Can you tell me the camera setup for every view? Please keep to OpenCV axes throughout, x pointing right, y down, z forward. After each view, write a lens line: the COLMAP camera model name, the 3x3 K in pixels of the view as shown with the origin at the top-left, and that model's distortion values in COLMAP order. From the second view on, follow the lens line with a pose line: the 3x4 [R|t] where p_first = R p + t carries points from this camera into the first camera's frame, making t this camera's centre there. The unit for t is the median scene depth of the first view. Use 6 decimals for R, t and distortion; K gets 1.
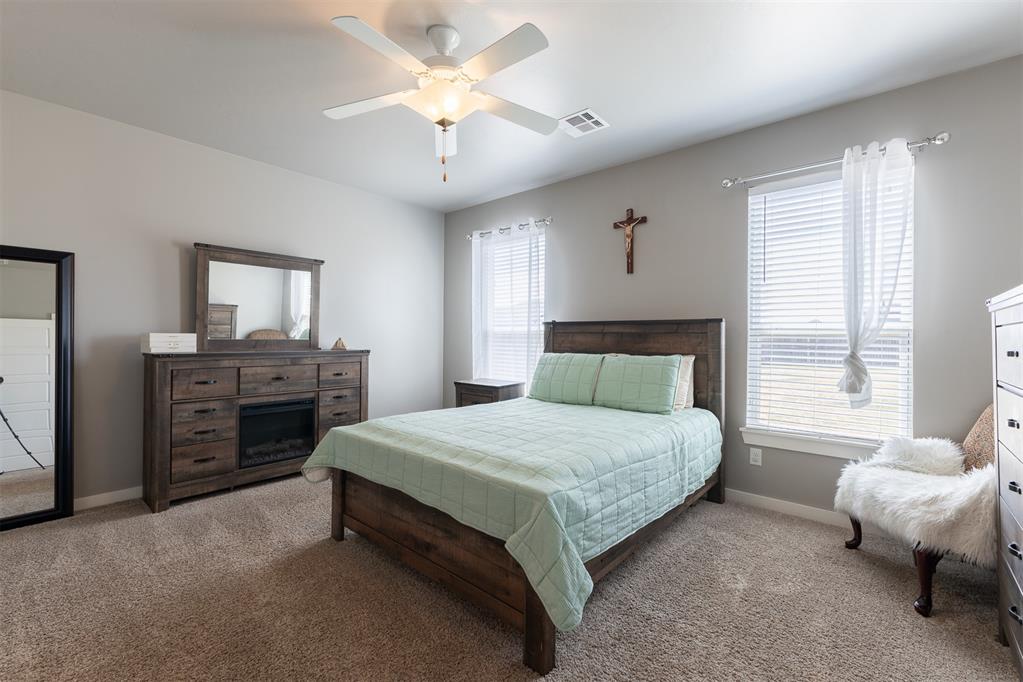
lens RADIAL K [[446.0, 0, 511.2], [0, 446.0, 330.1], [0, 0, 1]] dist [0.014553, -0.000431]
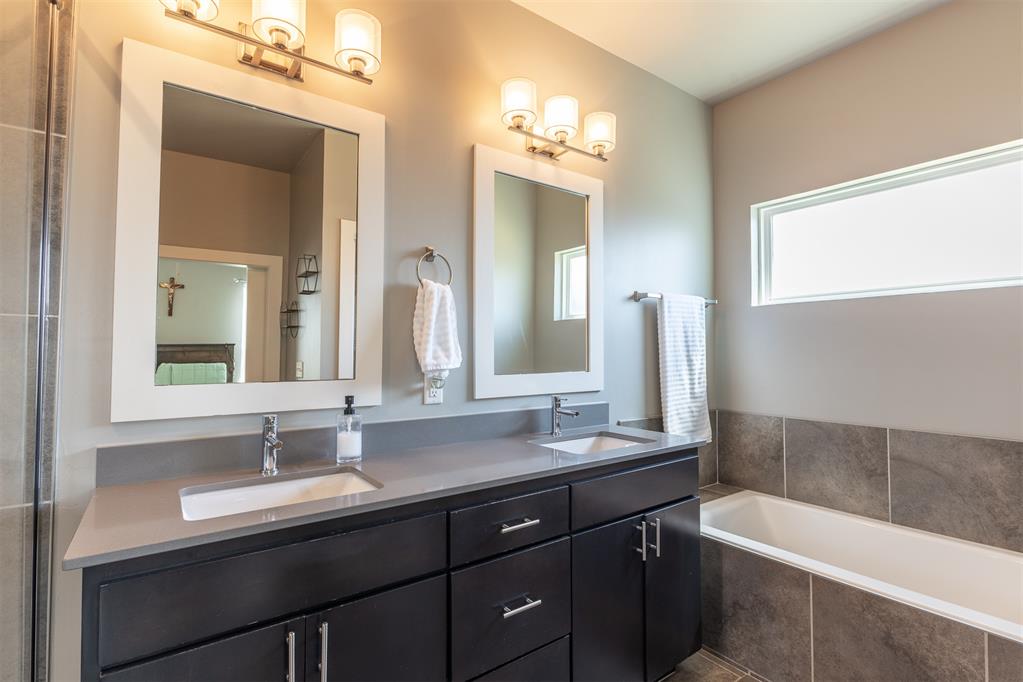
lens RADIAL K [[487.2, 0, 513.4], [0, 487.2, 337.1], [0, 0, 1]] dist [-0.001385, -0.001327]
pose [[0.228019, 0.028042, 0.973253, -1.233191], [0.000447, 0.999582, -0.028905, 0.006074], [-0.973657, 0.007026, 0.227911, -0.678355]]
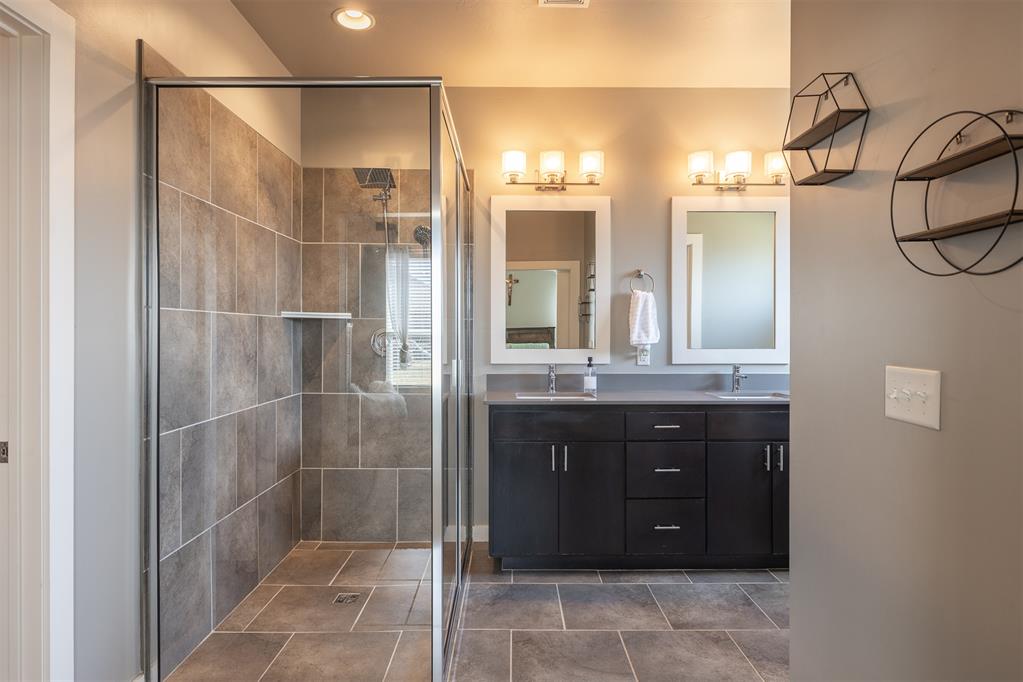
lens RADIAL K [[590.0, 0, 510.4], [0, 590.0, 338.1], [0, 0, 1]] dist [-0.001080, -0.000049]
pose [[0.746826, -0.006787, 0.664985, -1.595592], [0.002560, 0.999970, 0.007331, 0.006544], [-0.665015, -0.003773, 0.746821, -1.083484]]
